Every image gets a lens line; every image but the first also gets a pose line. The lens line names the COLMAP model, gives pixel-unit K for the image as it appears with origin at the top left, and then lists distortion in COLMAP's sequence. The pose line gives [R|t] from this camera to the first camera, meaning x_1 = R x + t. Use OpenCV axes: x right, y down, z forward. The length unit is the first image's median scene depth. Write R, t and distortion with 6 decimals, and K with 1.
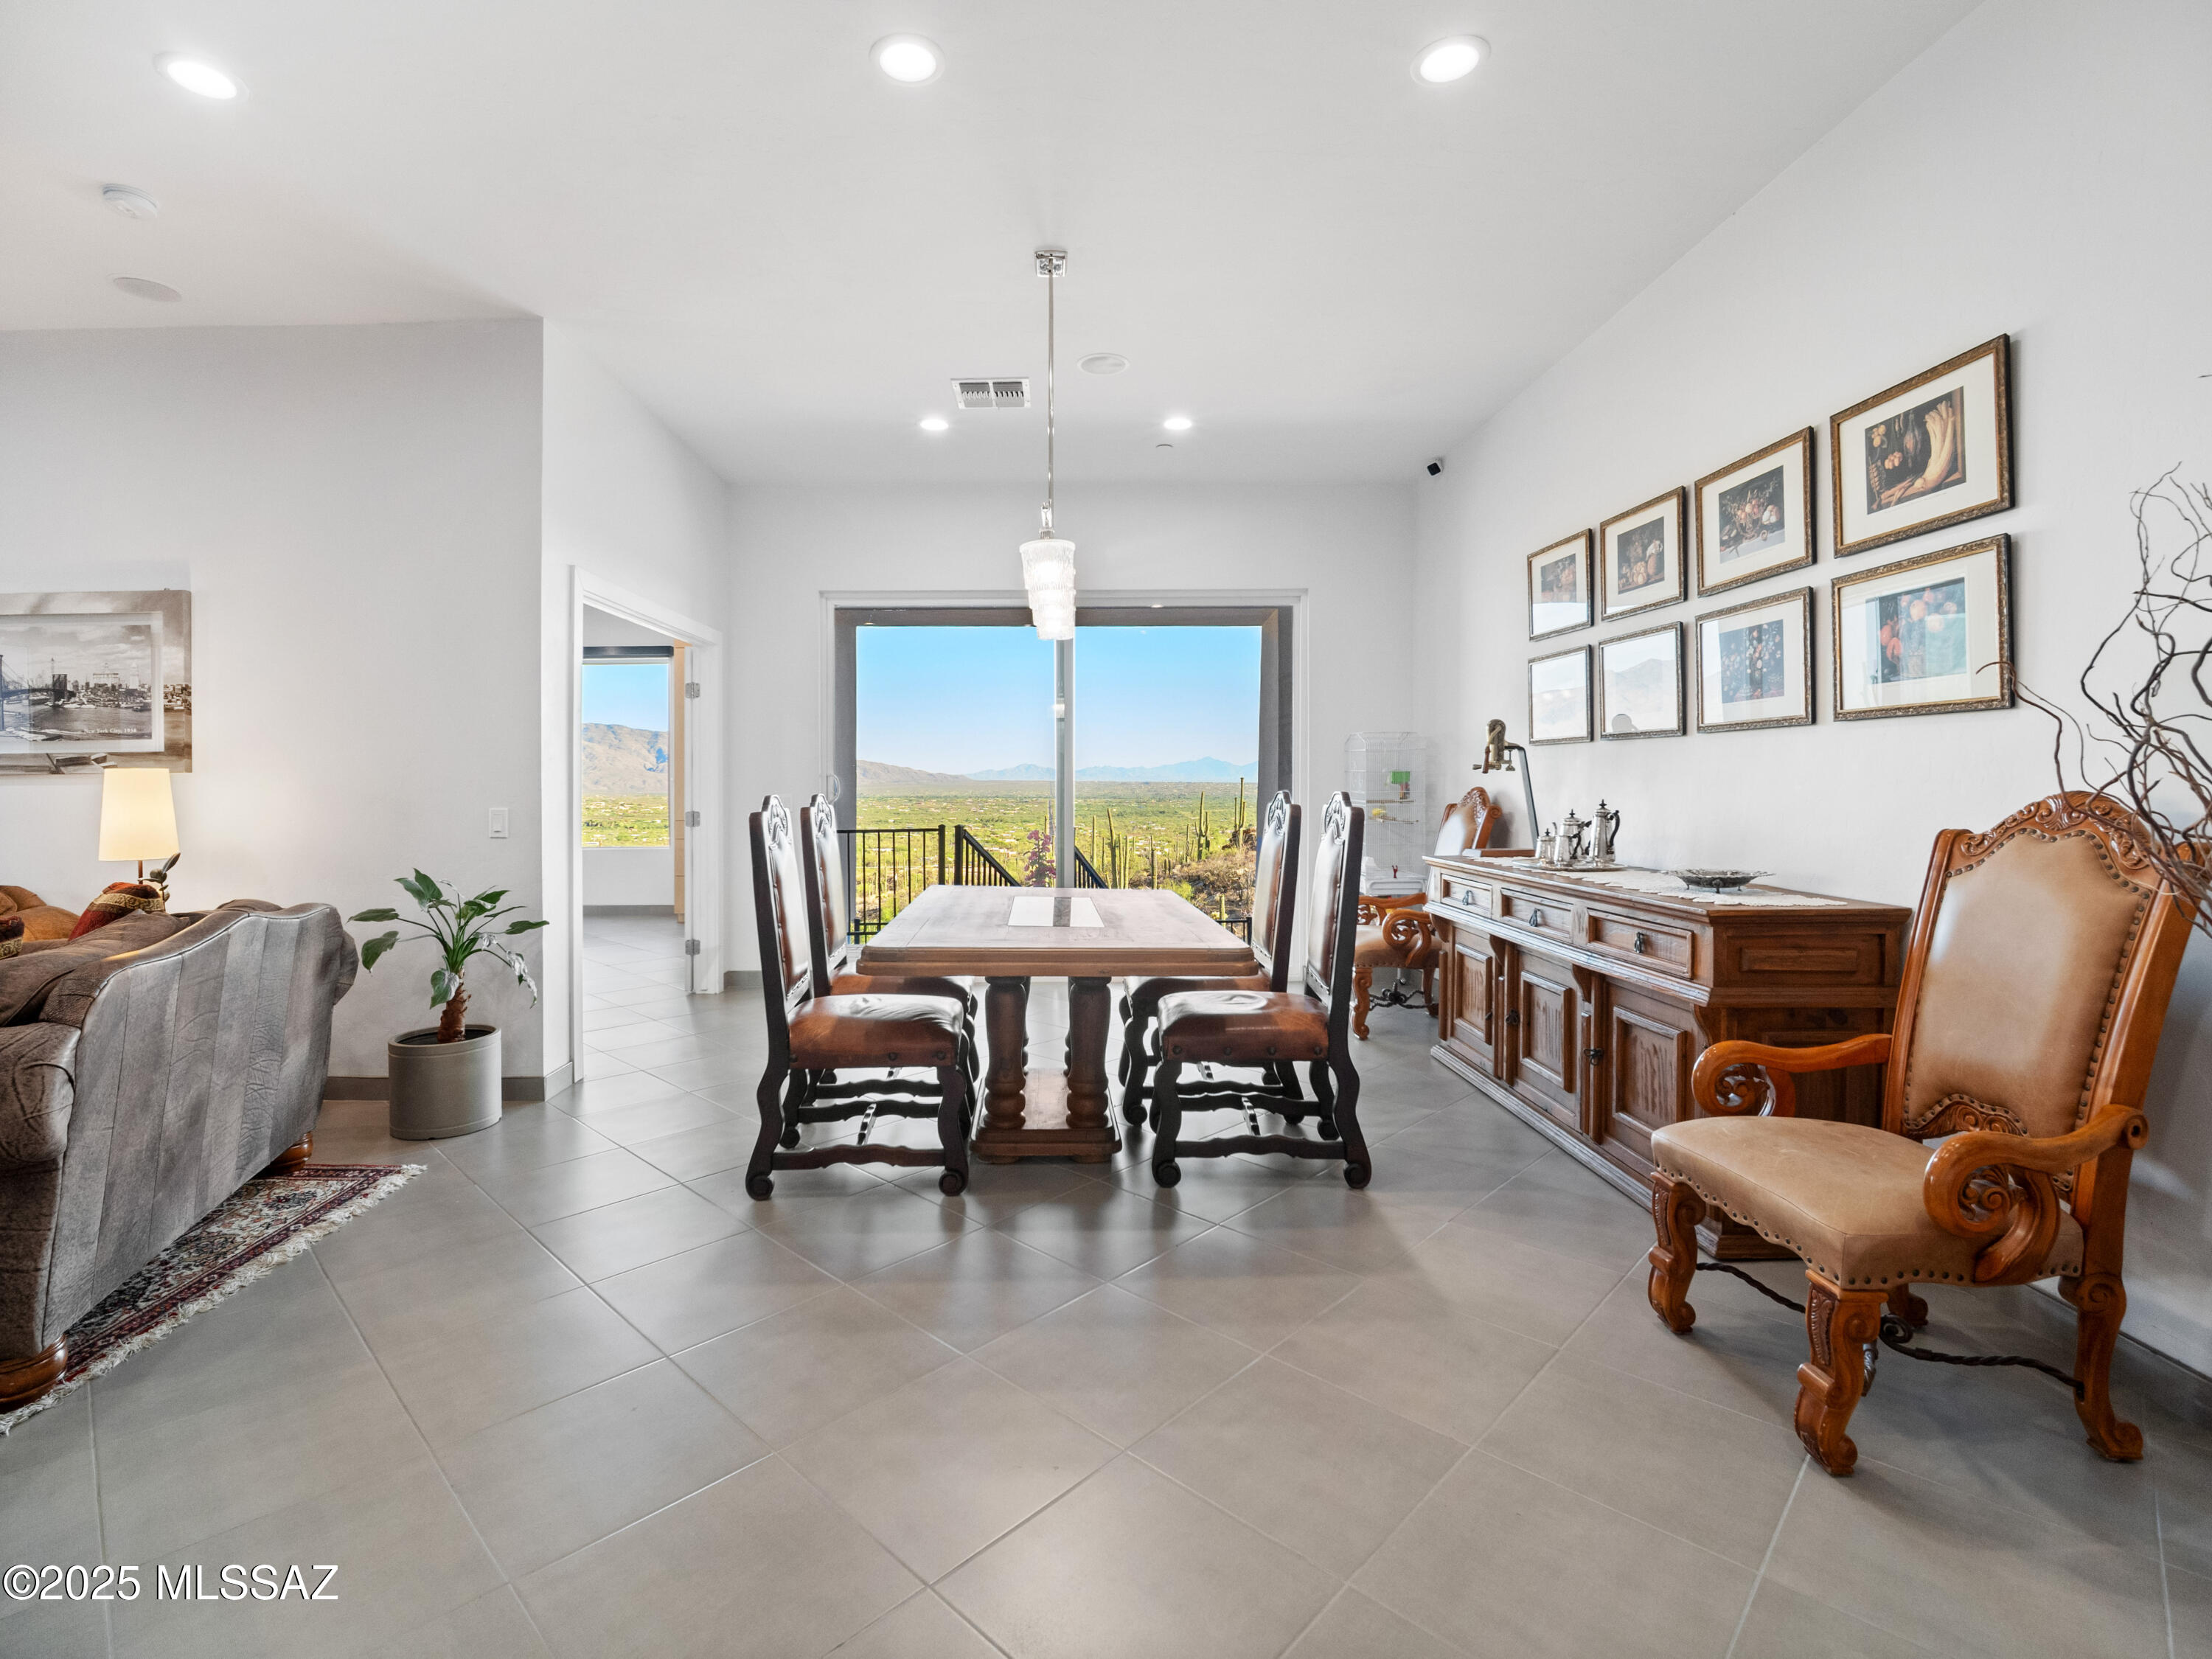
lens RADIAL K [[1043.6, 0, 1074.0], [0, 1043.6, 791.3], [0, 0, 1]] dist [-0.003371, -0.000762]
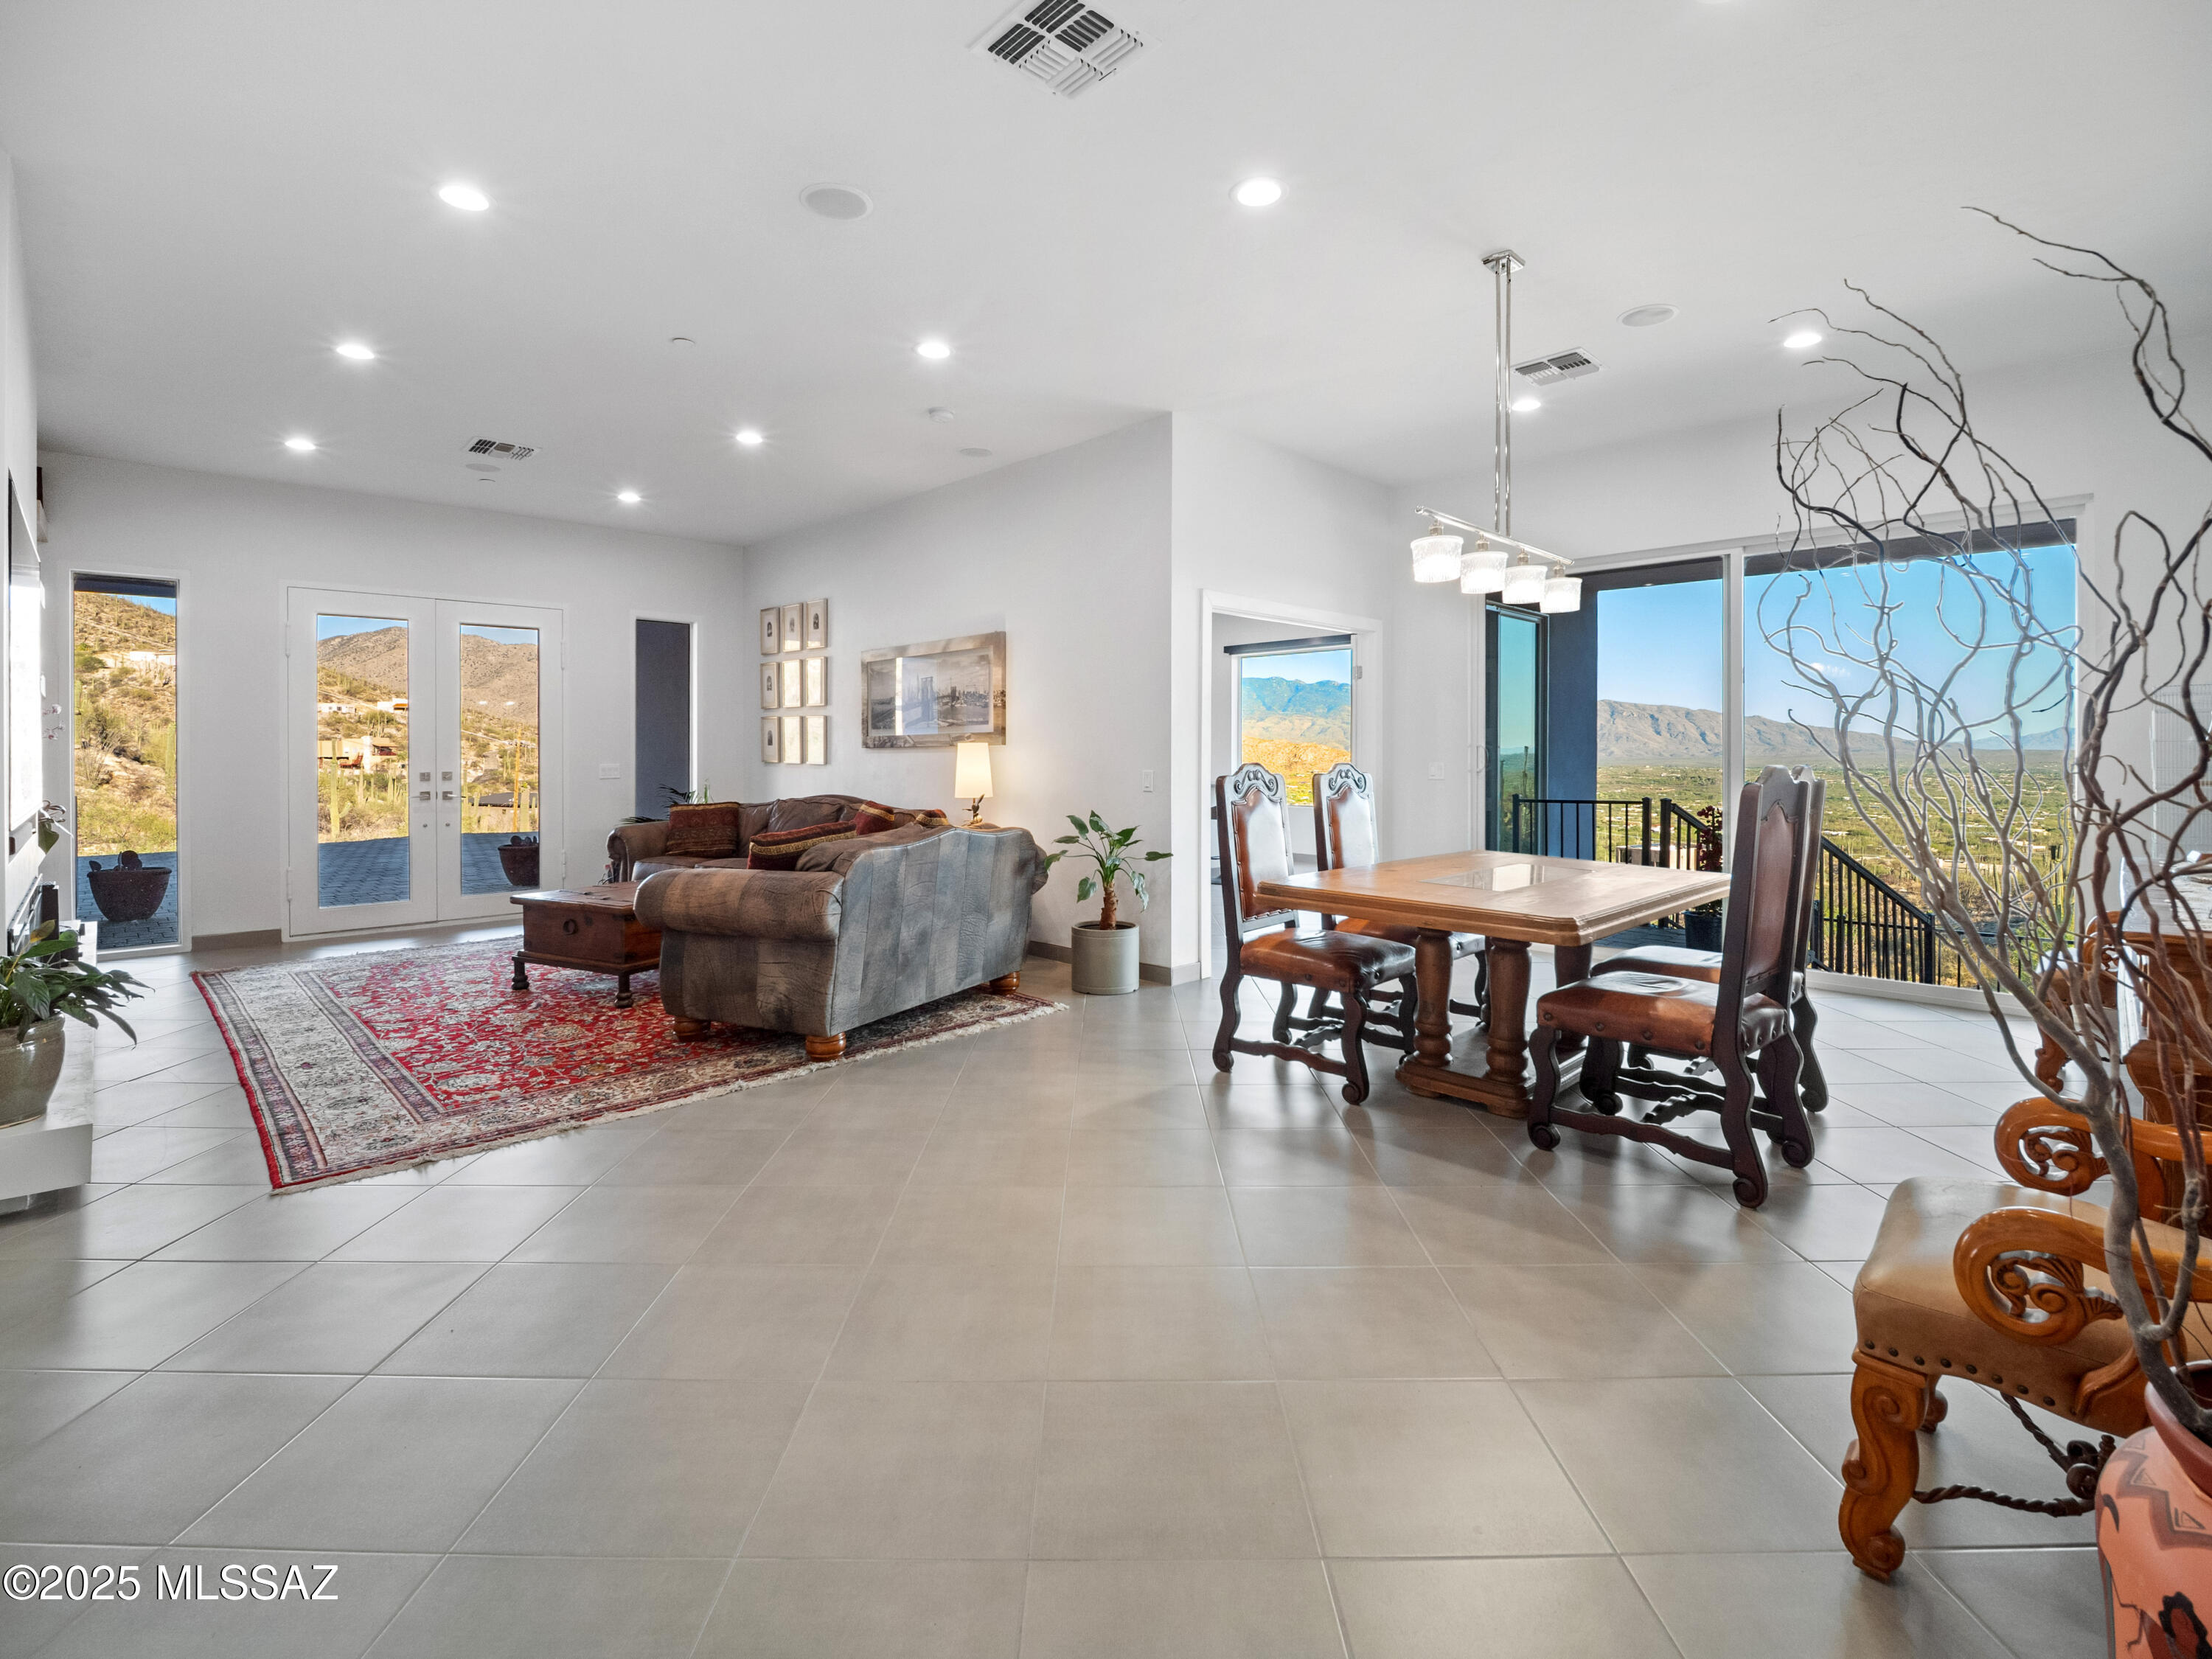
lens RADIAL K [[1043.6, 0, 1110.8], [0, 1043.6, 756.5], [0, 0, 1]] dist [-0.003371, -0.000762]
pose [[0.708949, 0.006833, -0.705227, 0.418717], [-0.008820, 0.999961, 0.000821, -0.002900], [0.705205, 0.005638, 0.708981, -0.024051]]
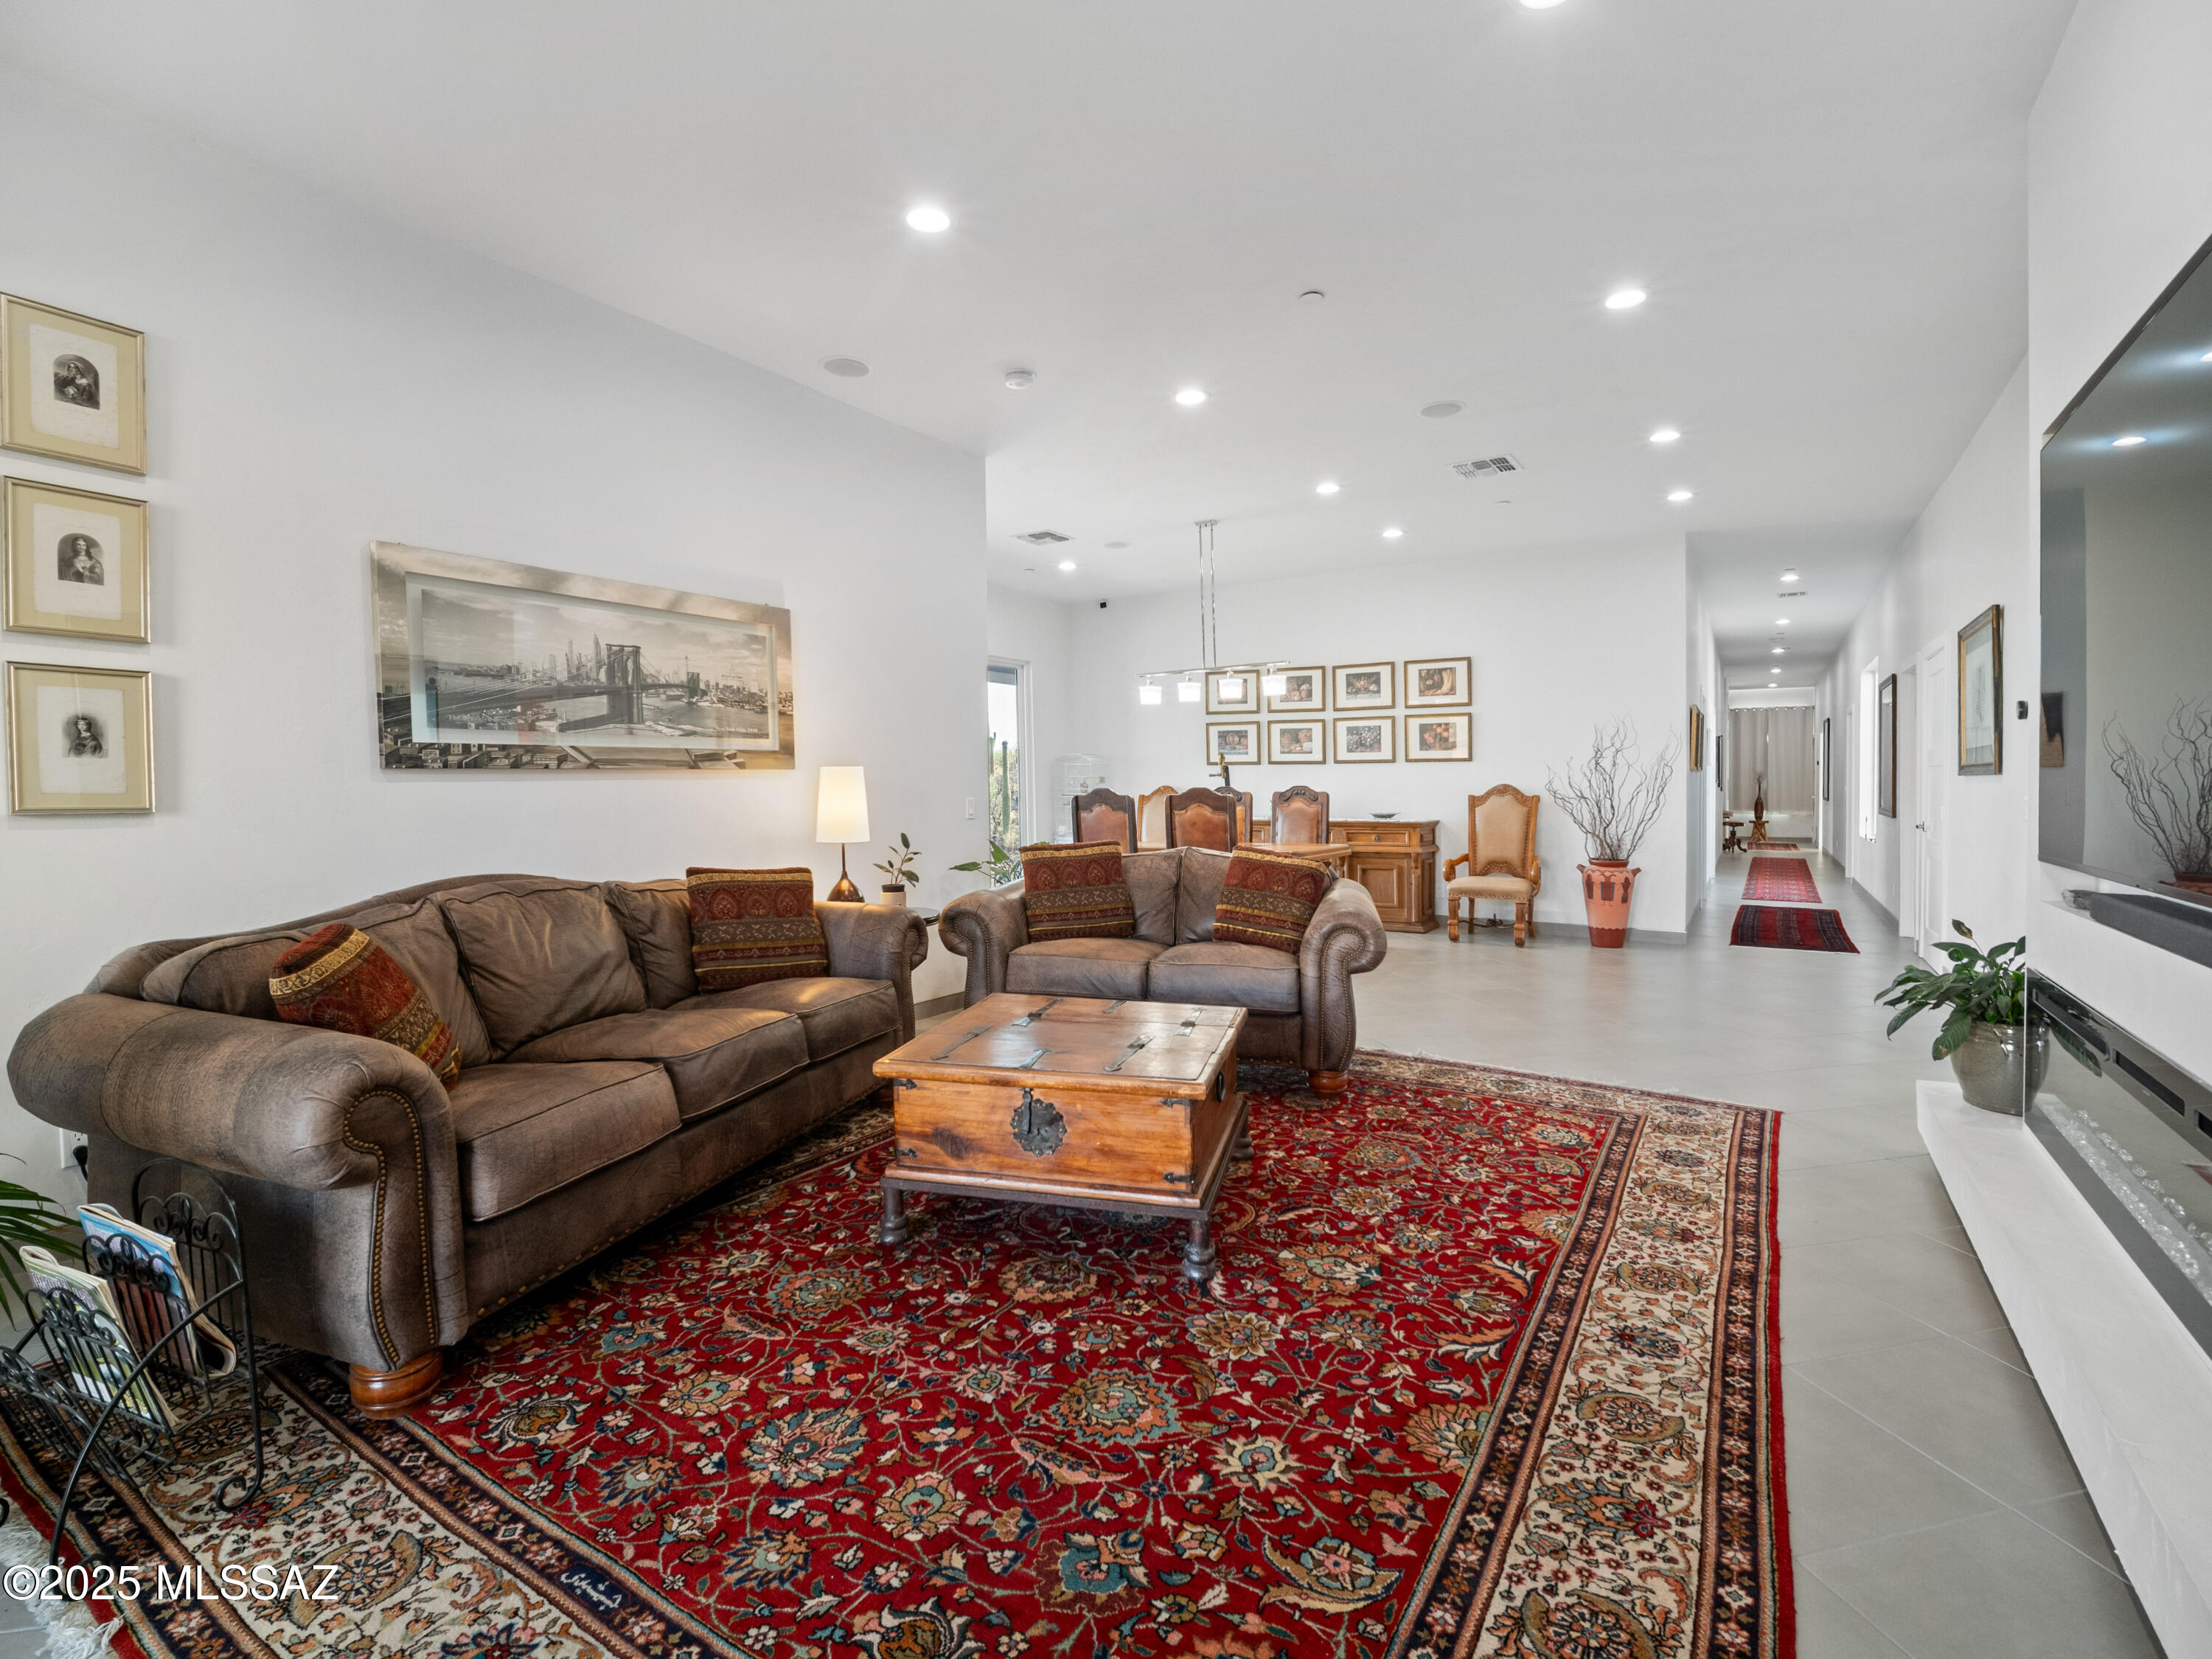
lens RADIAL K [[1043.6, 0, 1105.2], [0, 1043.6, 806.7], [0, 0, 1]] dist [-0.003371, -0.000762]
pose [[0.526615, -0.014446, 0.849981, -1.709099], [0.010116, 0.999891, 0.010727, 0.014550], [-0.850044, 0.002949, 0.526704, 0.109468]]
